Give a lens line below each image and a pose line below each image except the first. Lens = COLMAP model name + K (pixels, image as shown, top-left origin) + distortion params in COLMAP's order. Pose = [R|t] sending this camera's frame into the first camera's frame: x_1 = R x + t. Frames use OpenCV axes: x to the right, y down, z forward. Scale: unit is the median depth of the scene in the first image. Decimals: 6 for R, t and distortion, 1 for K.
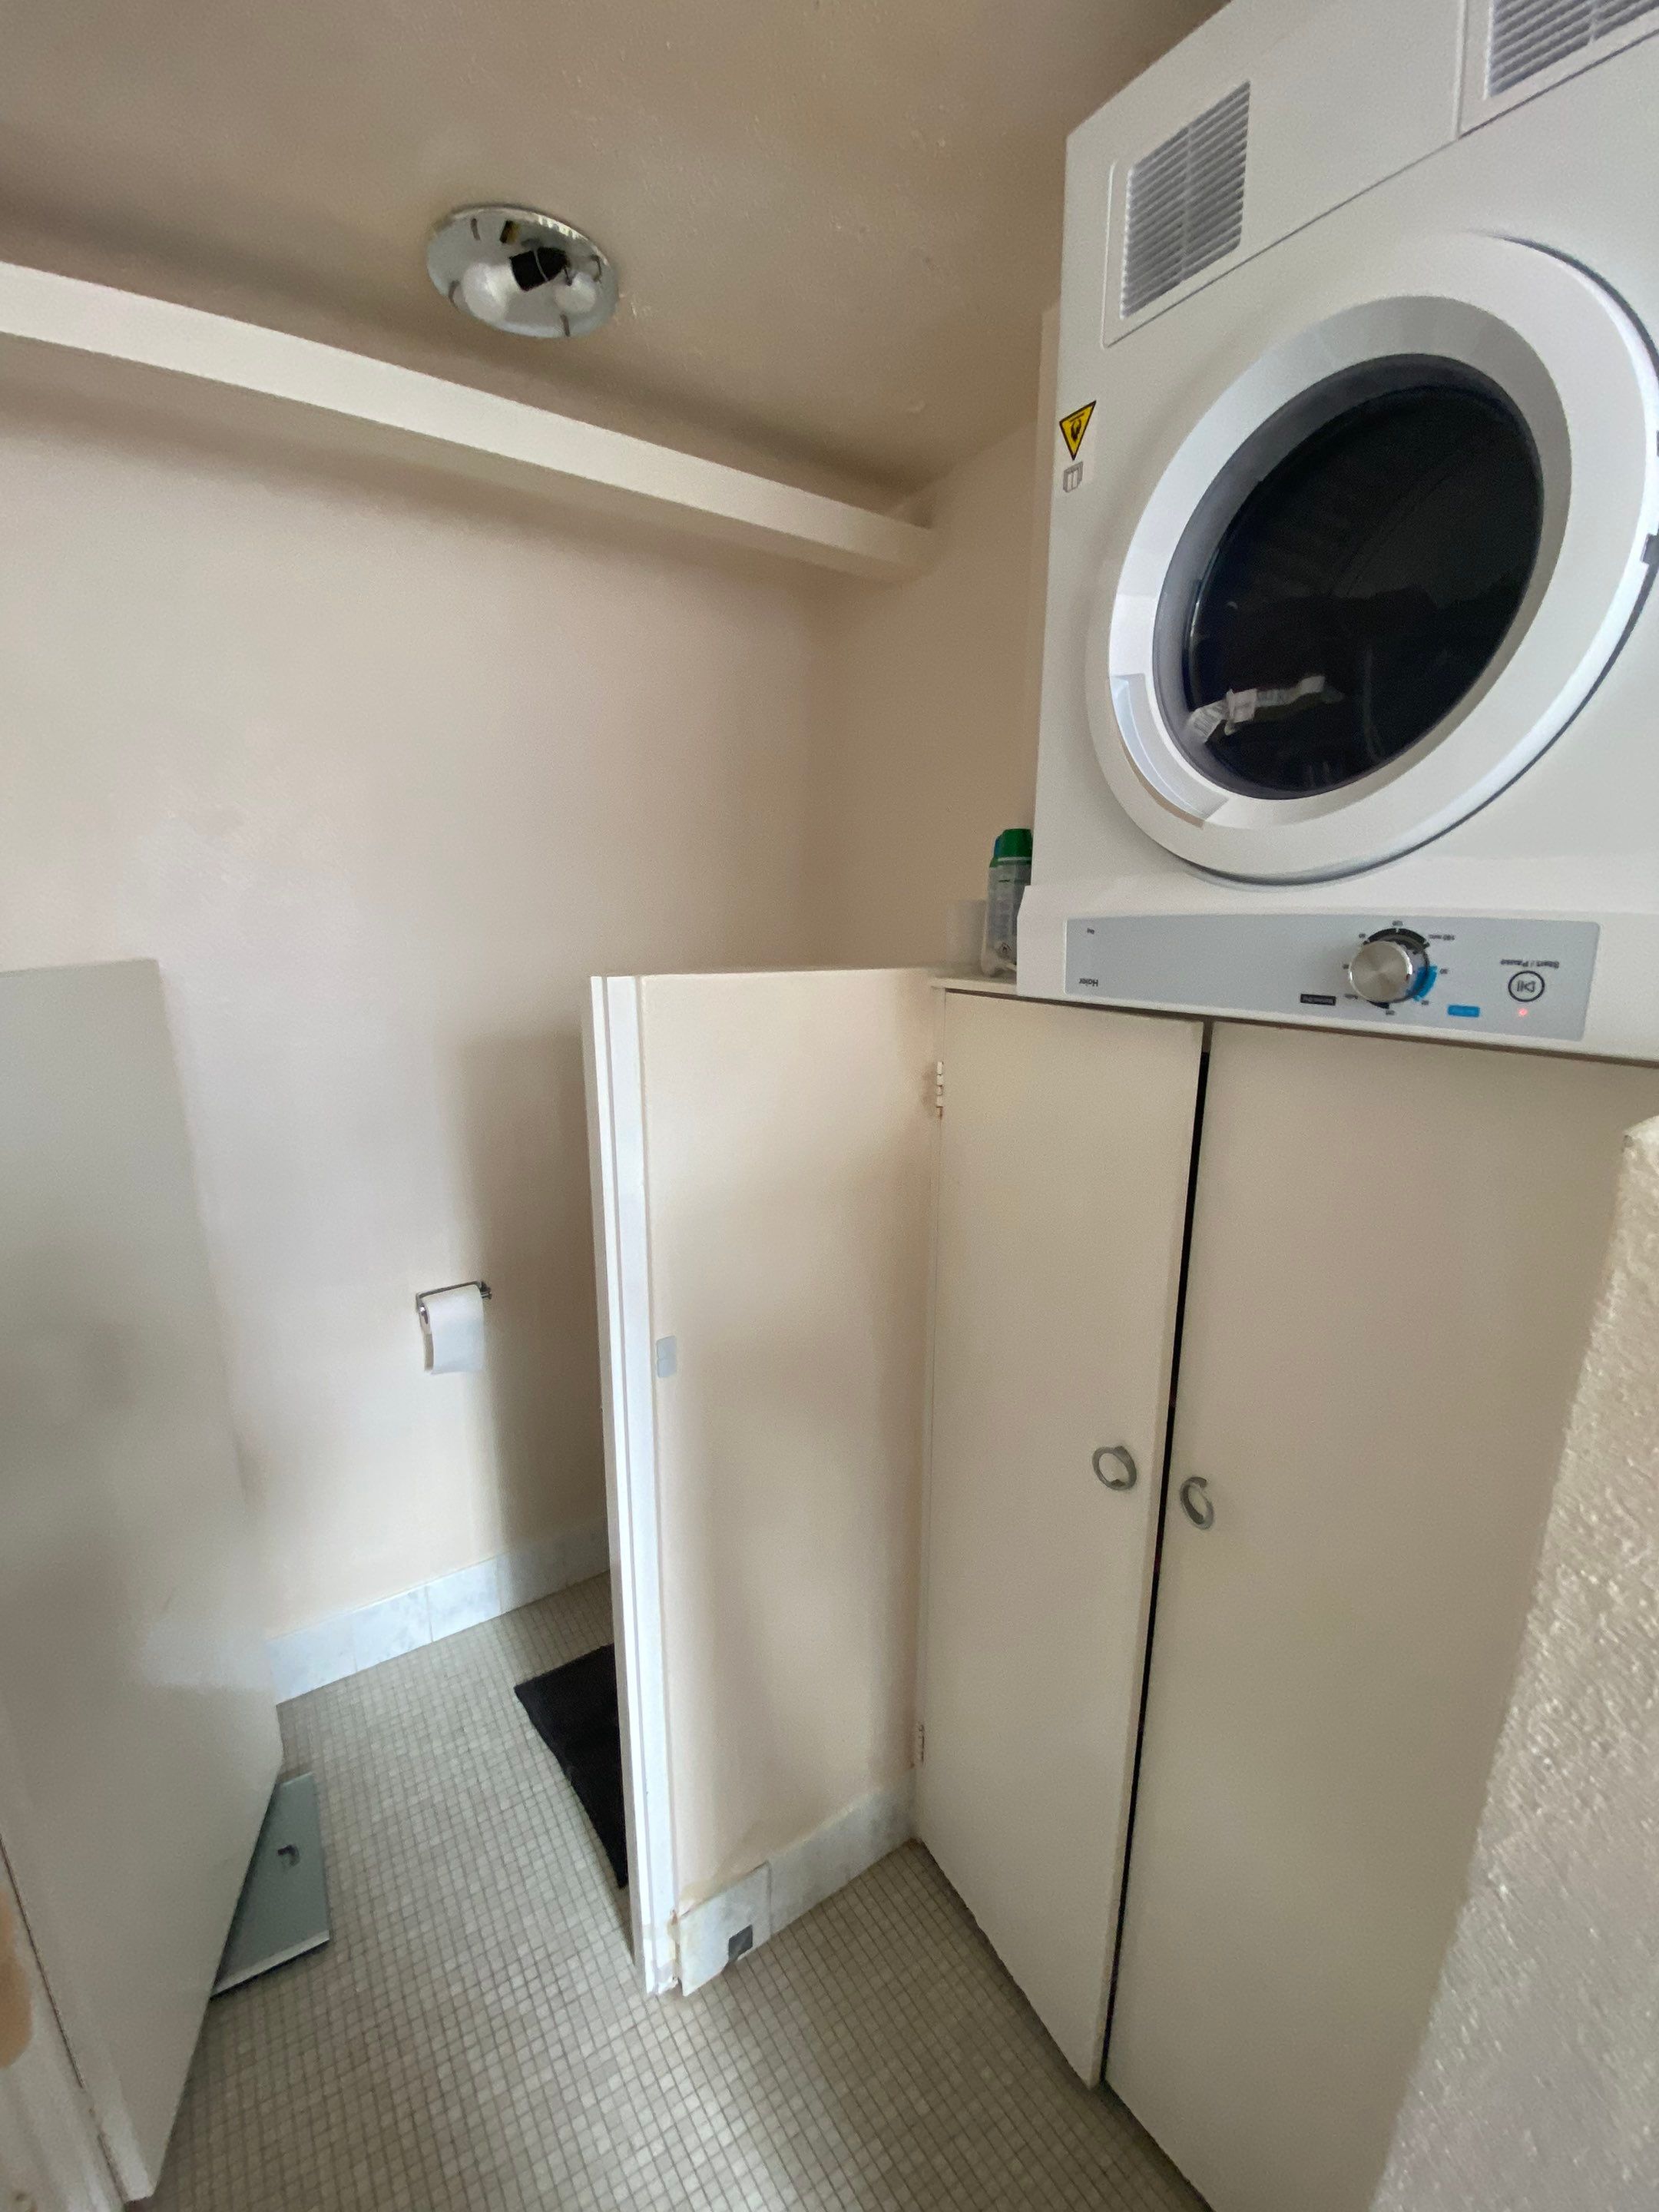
lens RADIAL K [[893.5, 0, 847.0], [0, 893.5, 1119.3], [0, 0, 1]] dist [-0.004963, -0.009328]
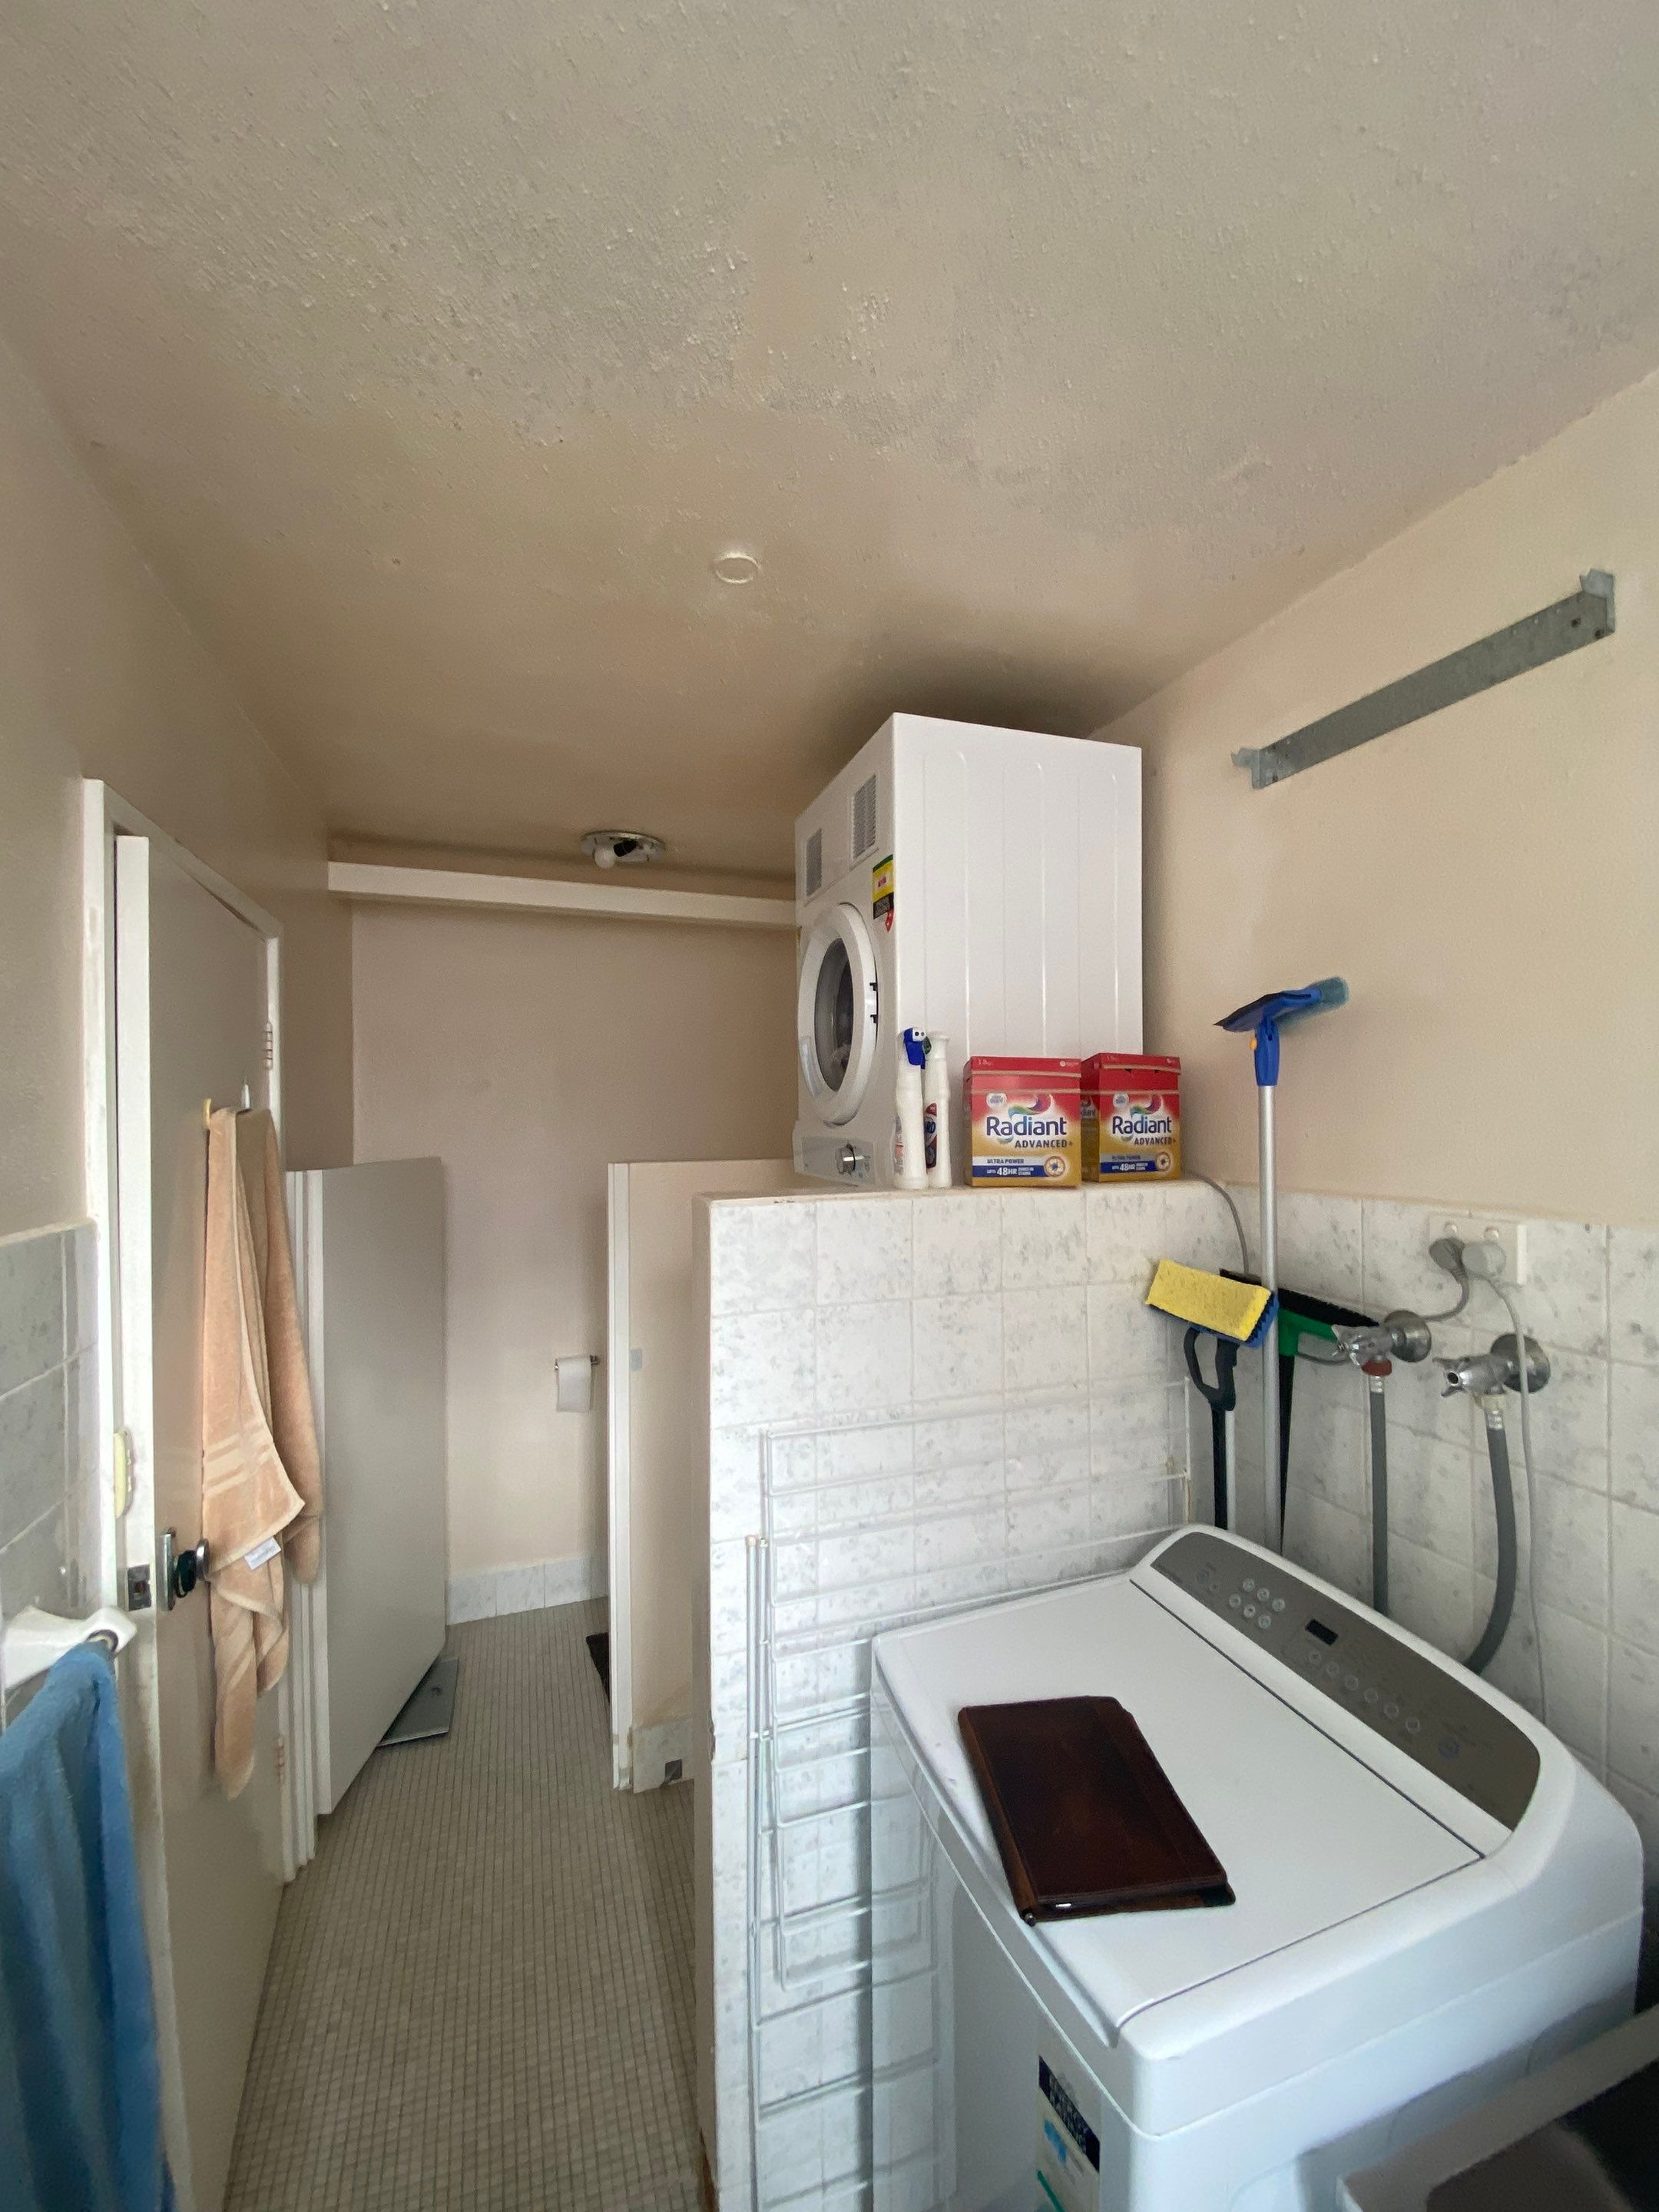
lens RADIAL K [[893.5, 0, 824.3], [0, 893.5, 1107.5], [0, 0, 1]] dist [-0.004963, -0.009328]
pose [[0.963961, -0.013647, -0.265692, 0.721681], [-0.045742, 0.975310, -0.216052, 0.142427], [0.262081, 0.220419, 0.939537, -0.845152]]
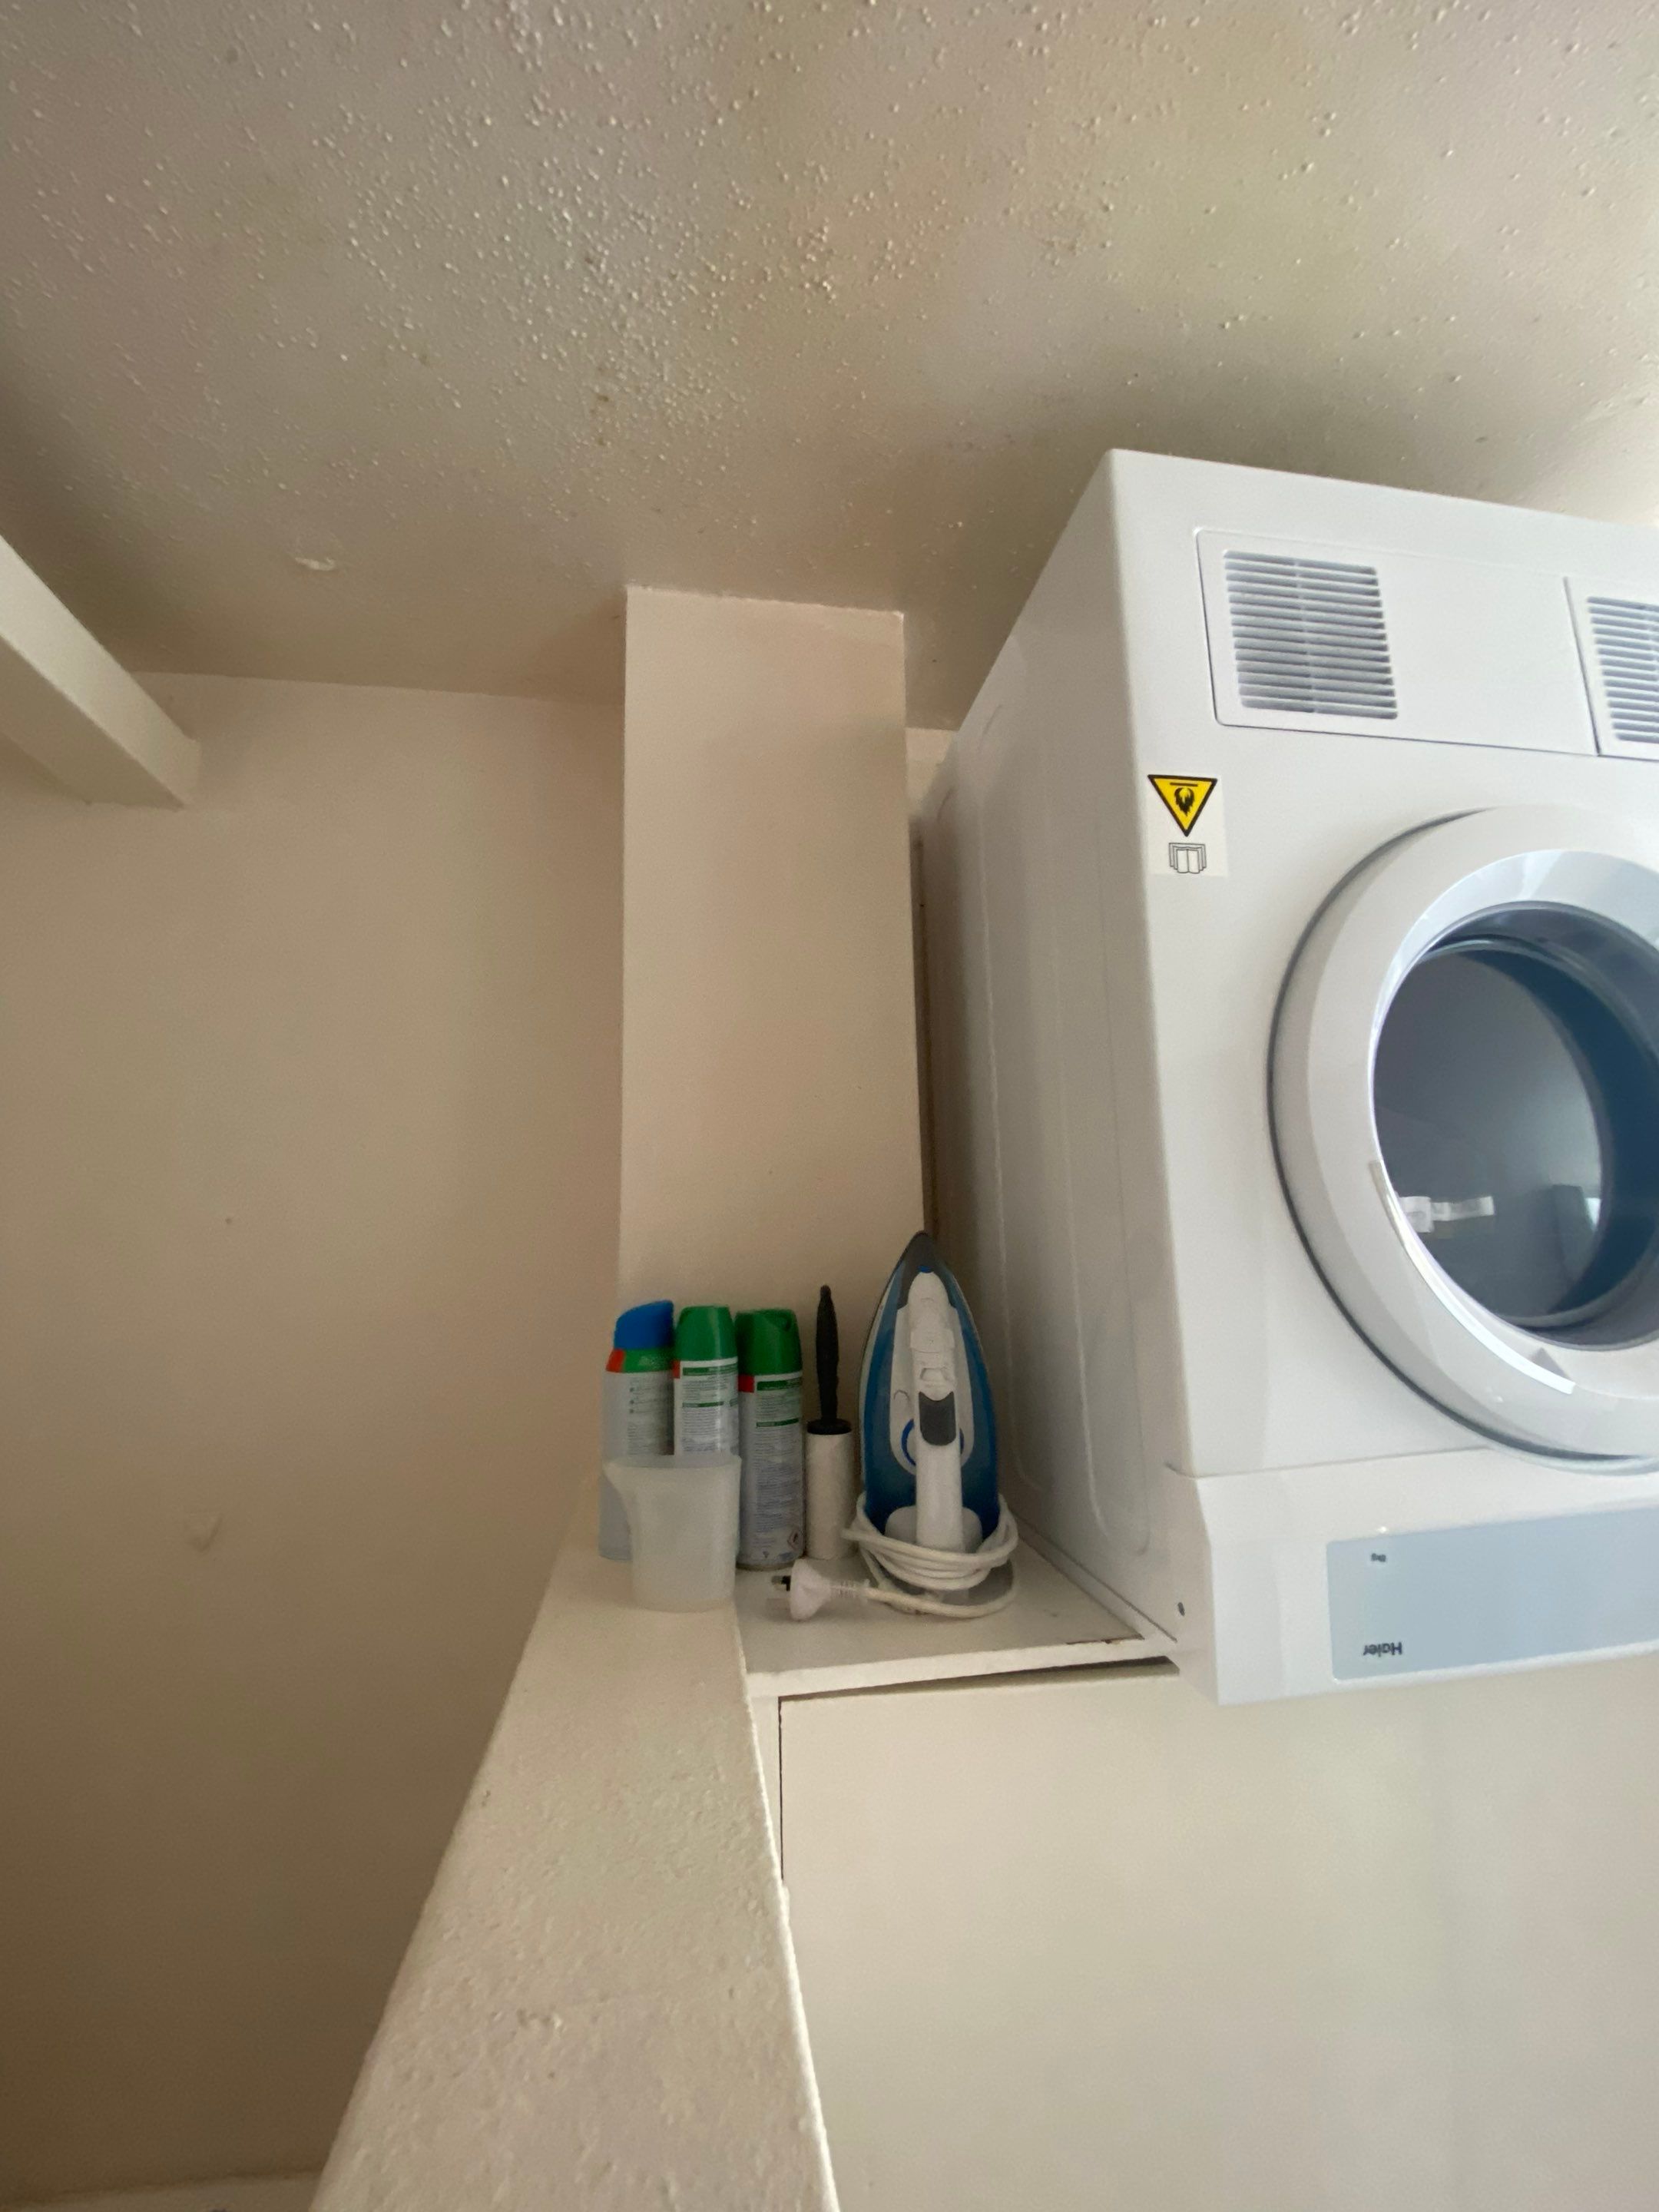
lens RADIAL K [[893.5, 0, 837.1], [0, 893.5, 1128.7], [0, 0, 1]] dist [-0.004963, -0.009328]
pose [[0.435206, 0.108448, 0.893776, -0.337520], [0.222603, 0.948937, -0.223533, -0.337277], [-0.872378, 0.296240, 0.388843, 0.792684]]
